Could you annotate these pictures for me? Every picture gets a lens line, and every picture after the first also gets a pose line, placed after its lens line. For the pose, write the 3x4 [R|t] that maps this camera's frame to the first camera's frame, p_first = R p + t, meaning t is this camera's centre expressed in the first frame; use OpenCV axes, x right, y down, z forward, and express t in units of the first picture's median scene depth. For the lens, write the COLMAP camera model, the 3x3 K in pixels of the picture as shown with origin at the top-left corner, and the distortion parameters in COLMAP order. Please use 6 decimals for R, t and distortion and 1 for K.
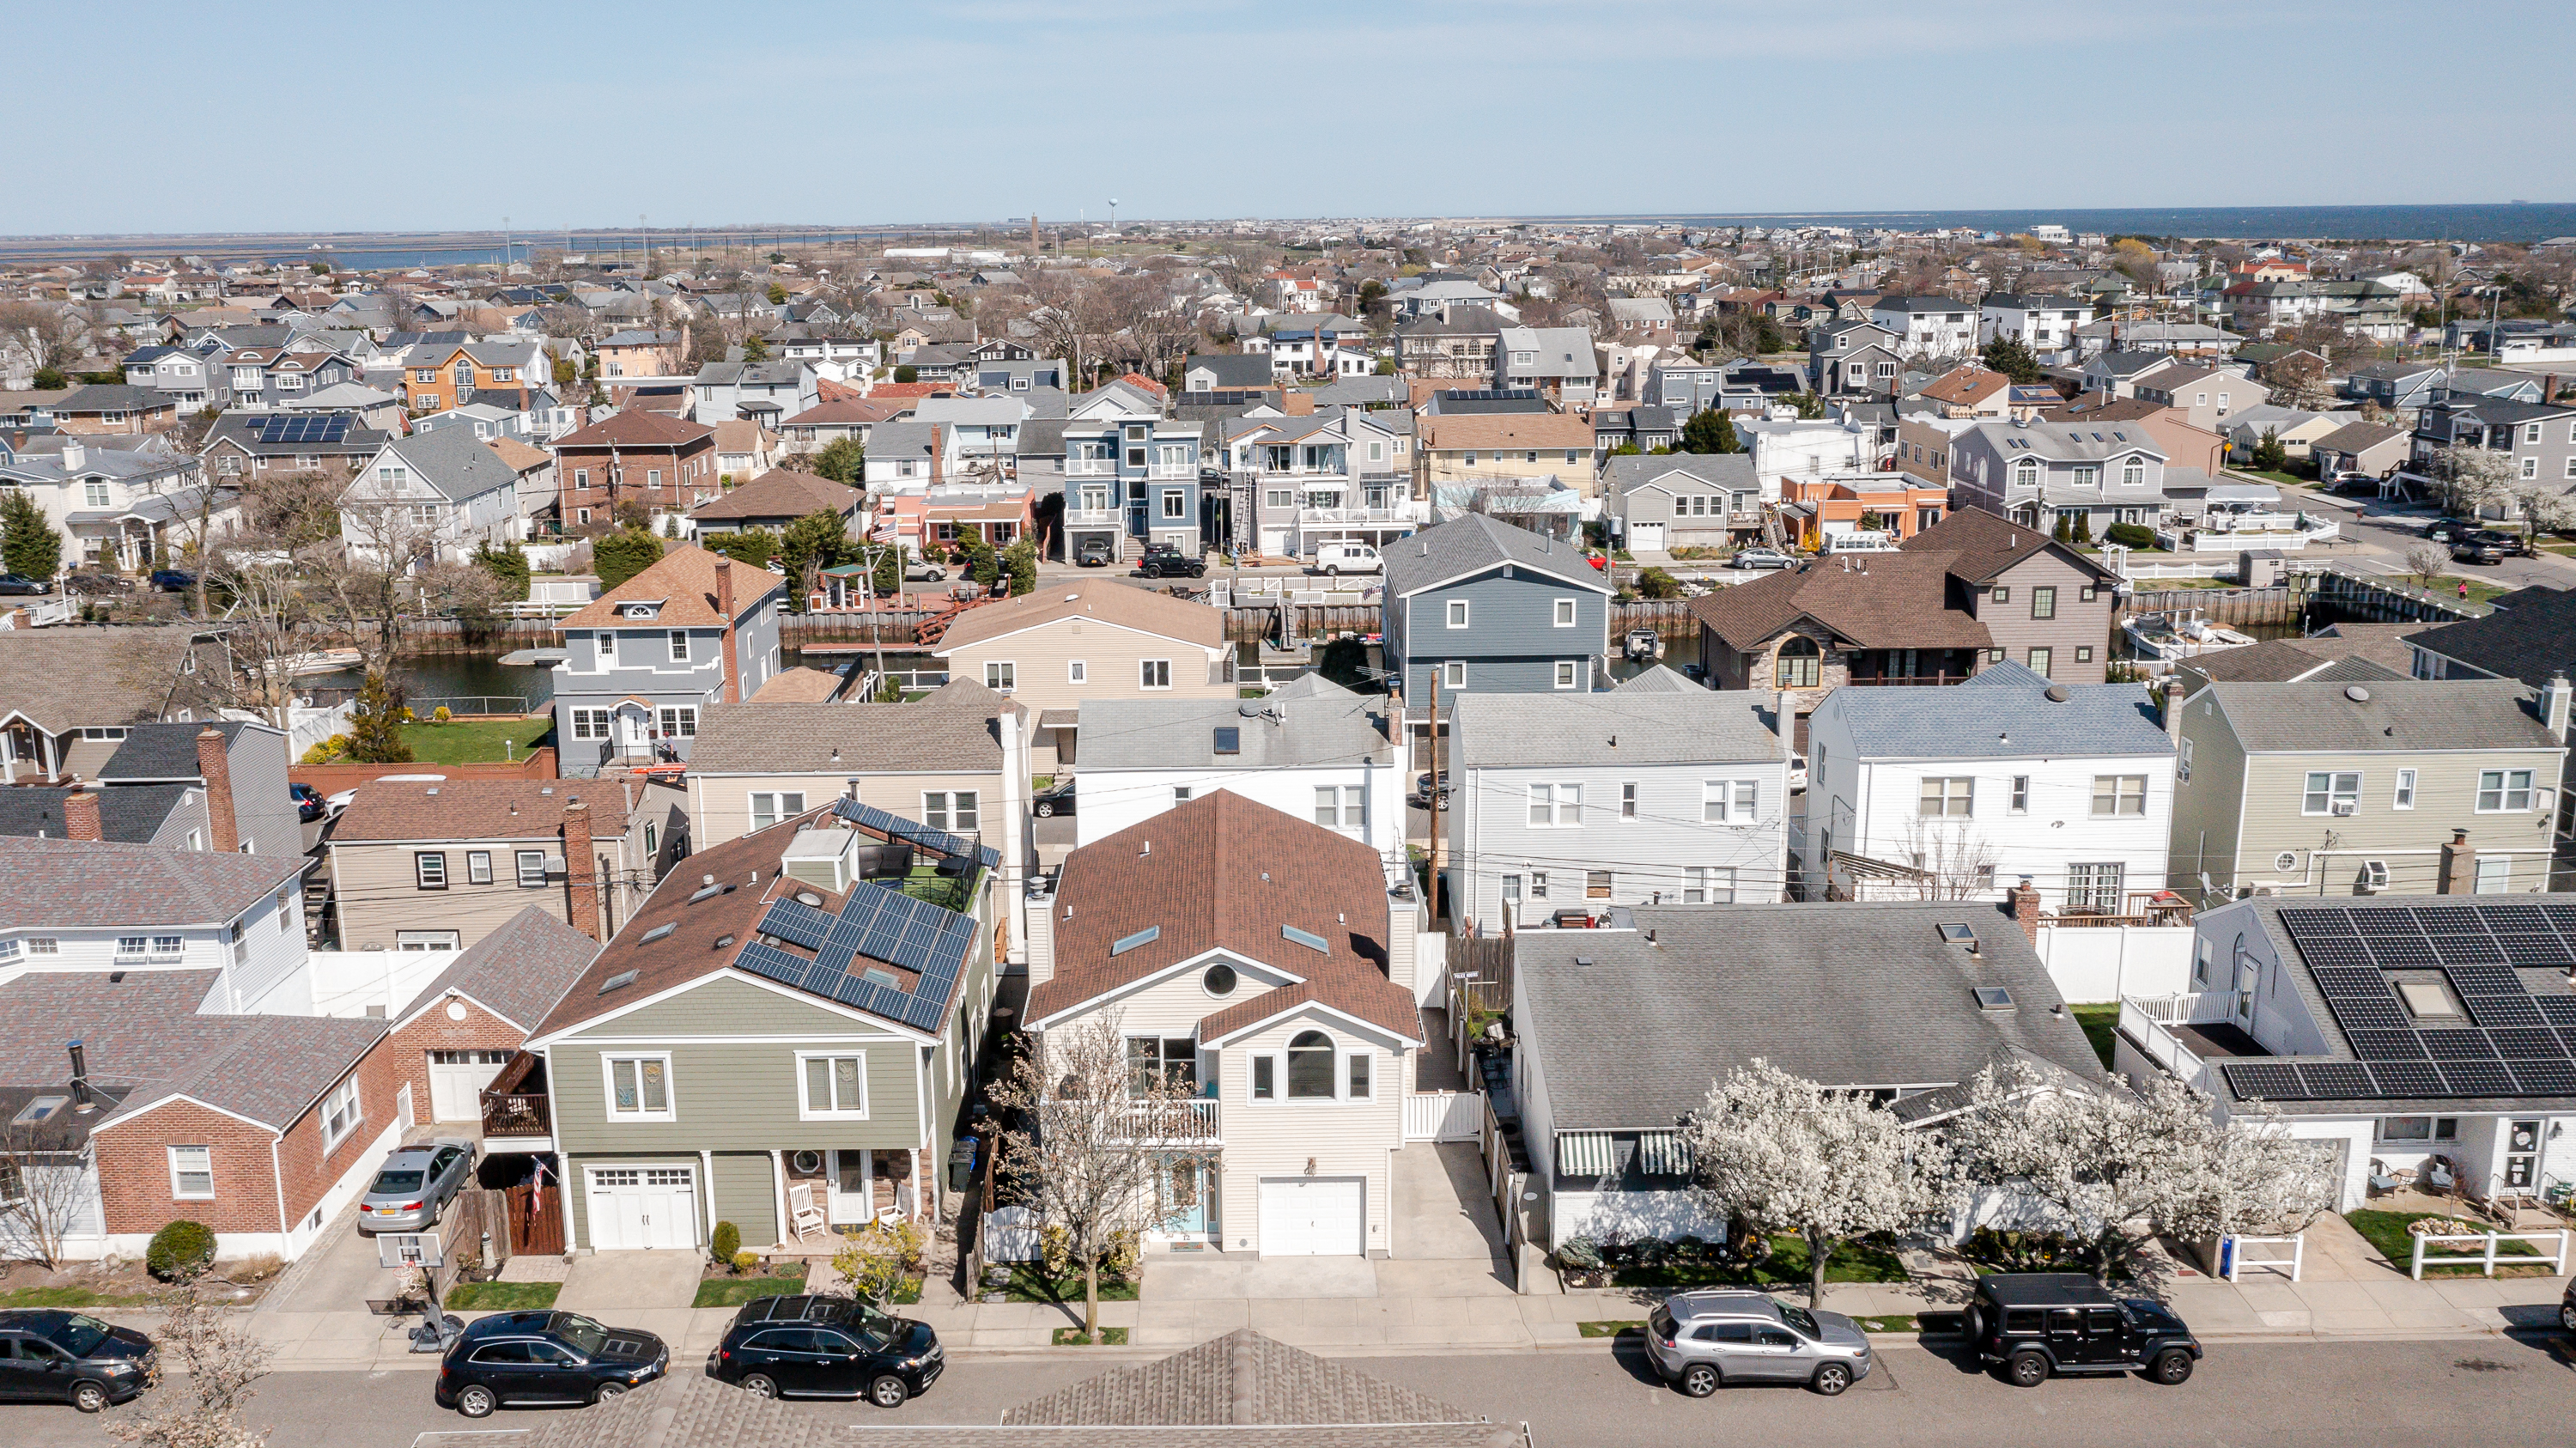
lens RADIAL K [[2164.5, 0, 1241.2], [0, 2164.5, 755.2], [0, 0, 1]] dist [-0.011376, 0.015926]
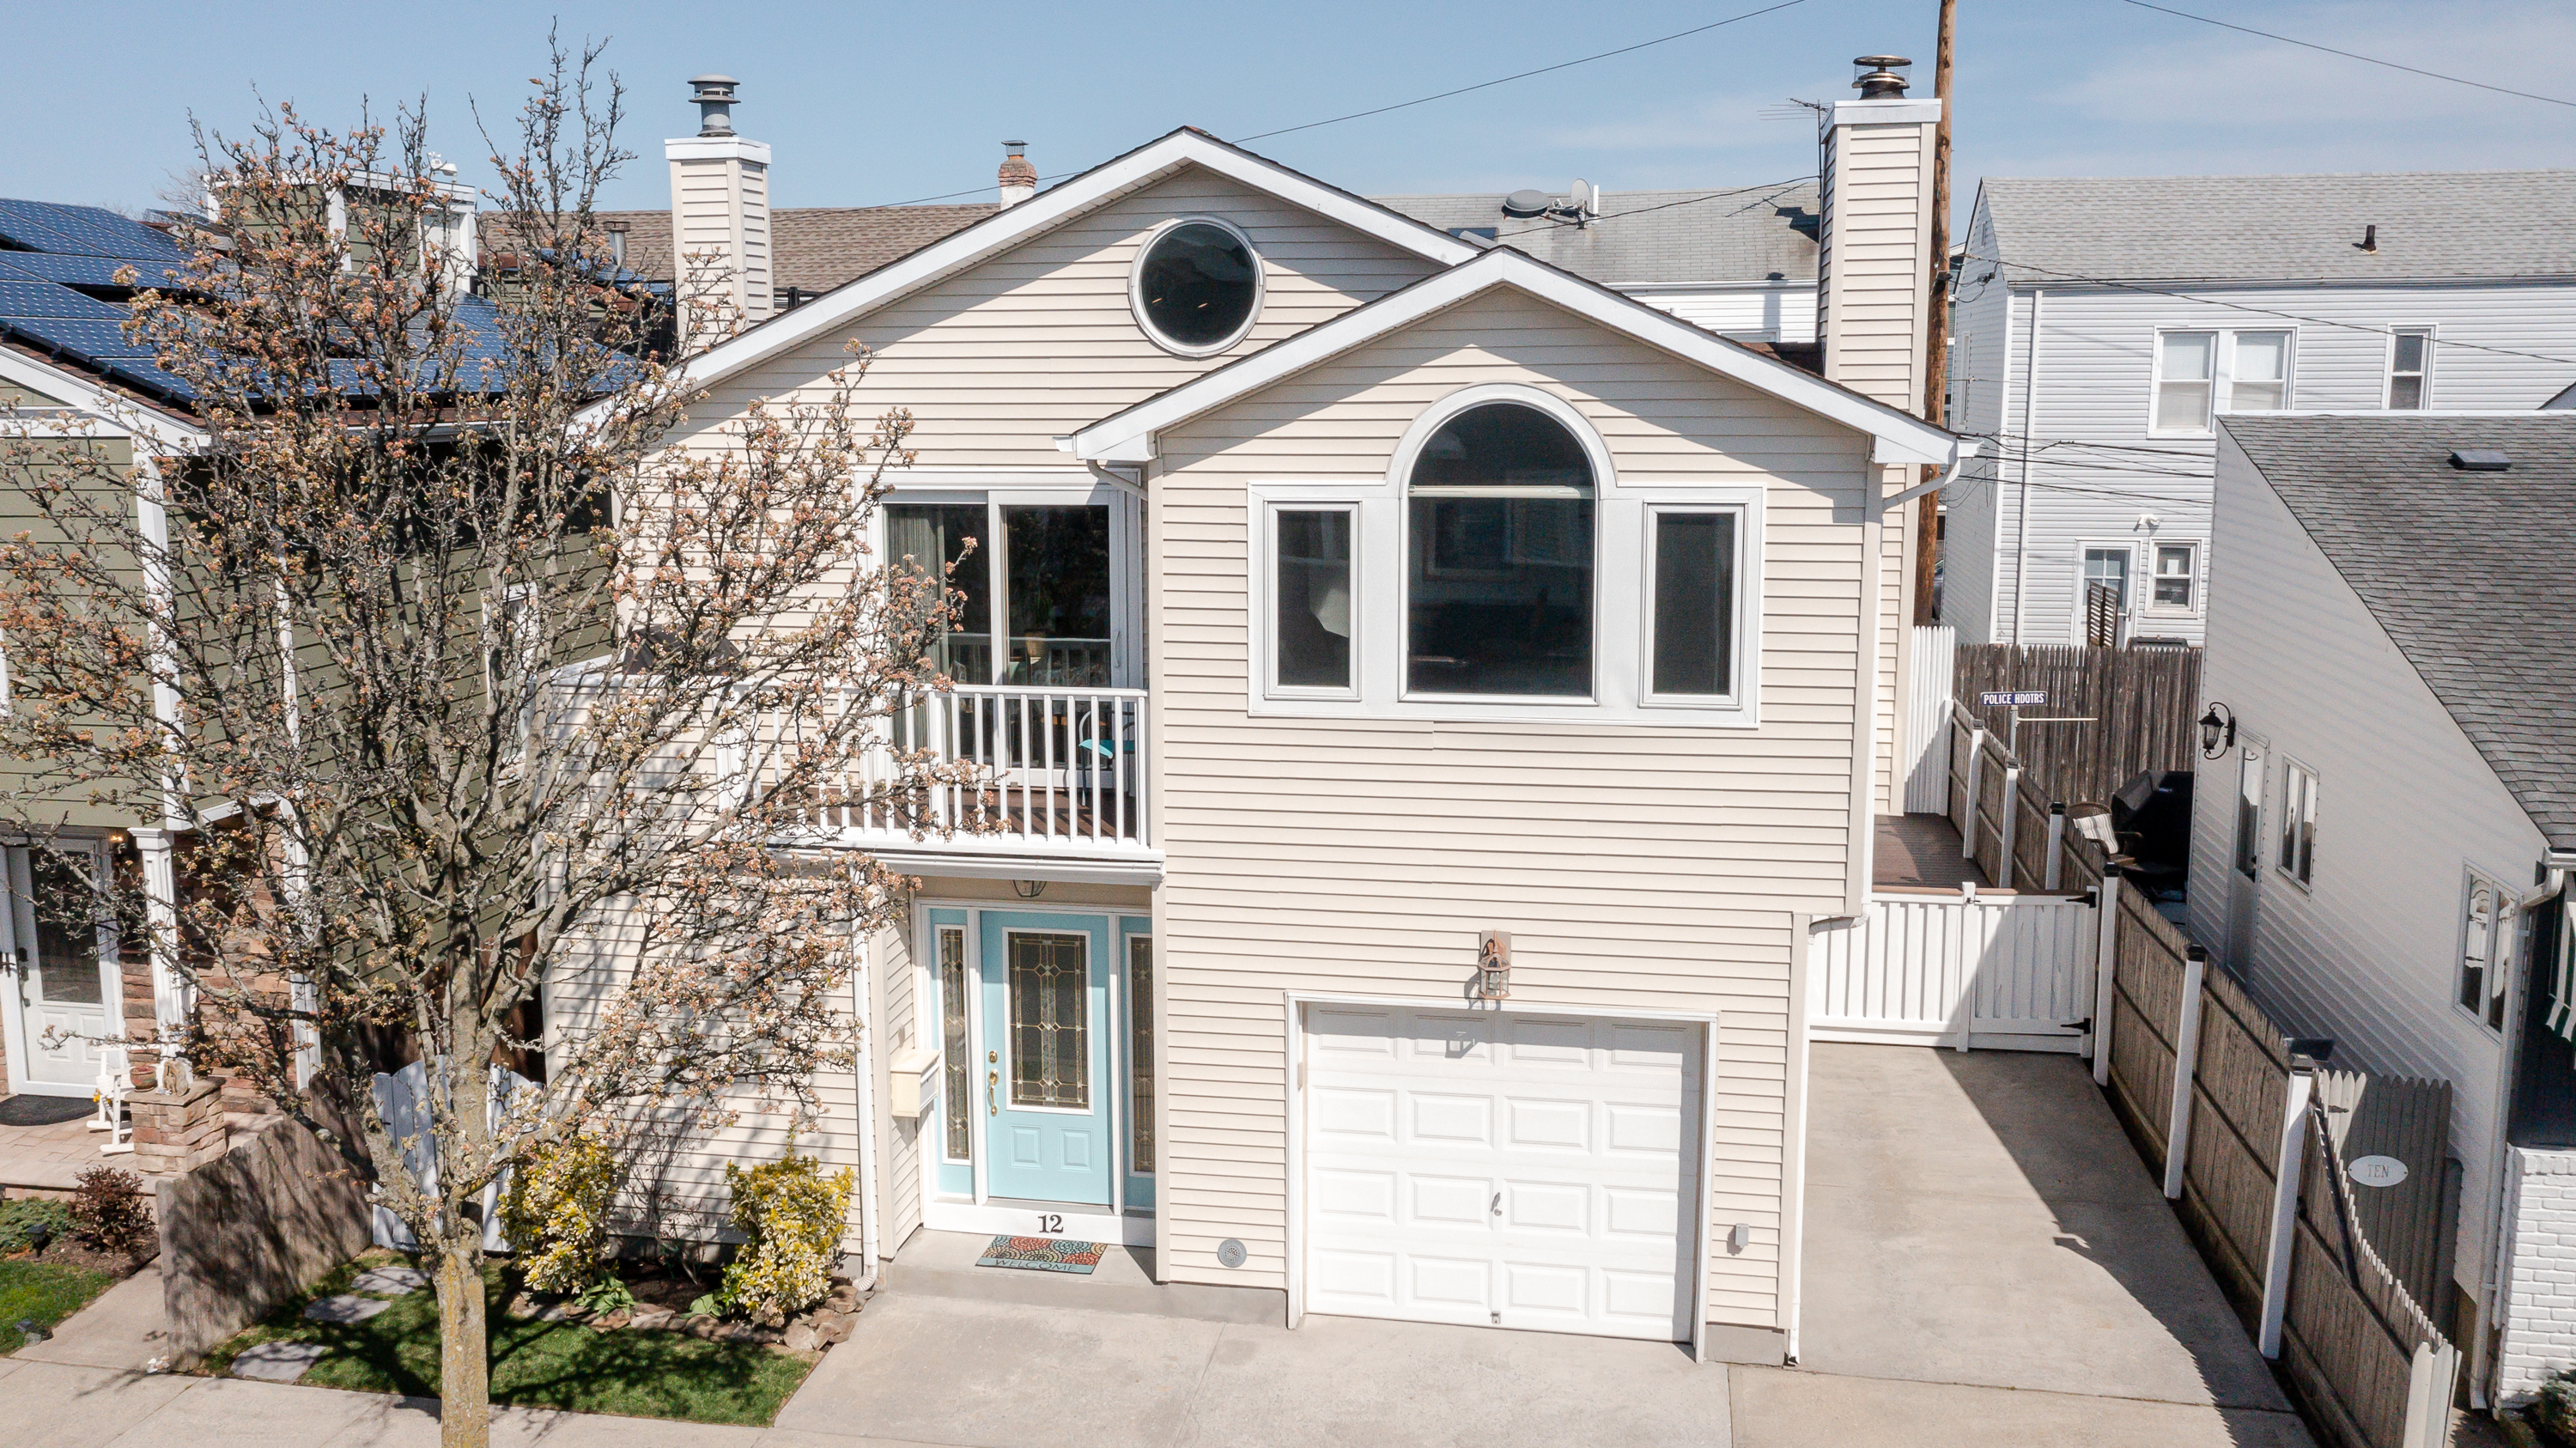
lens RADIAL K [[2164.5, 0, 1222.2], [0, 2164.5, 740.6], [0, 0, 1]] dist [-0.011376, 0.015926]
pose [[0.980421, 0.040301, -0.192742, 0.048004], [-0.056894, 0.995061, -0.081344, 0.179877], [0.188512, 0.090717, 0.977872, 0.715802]]
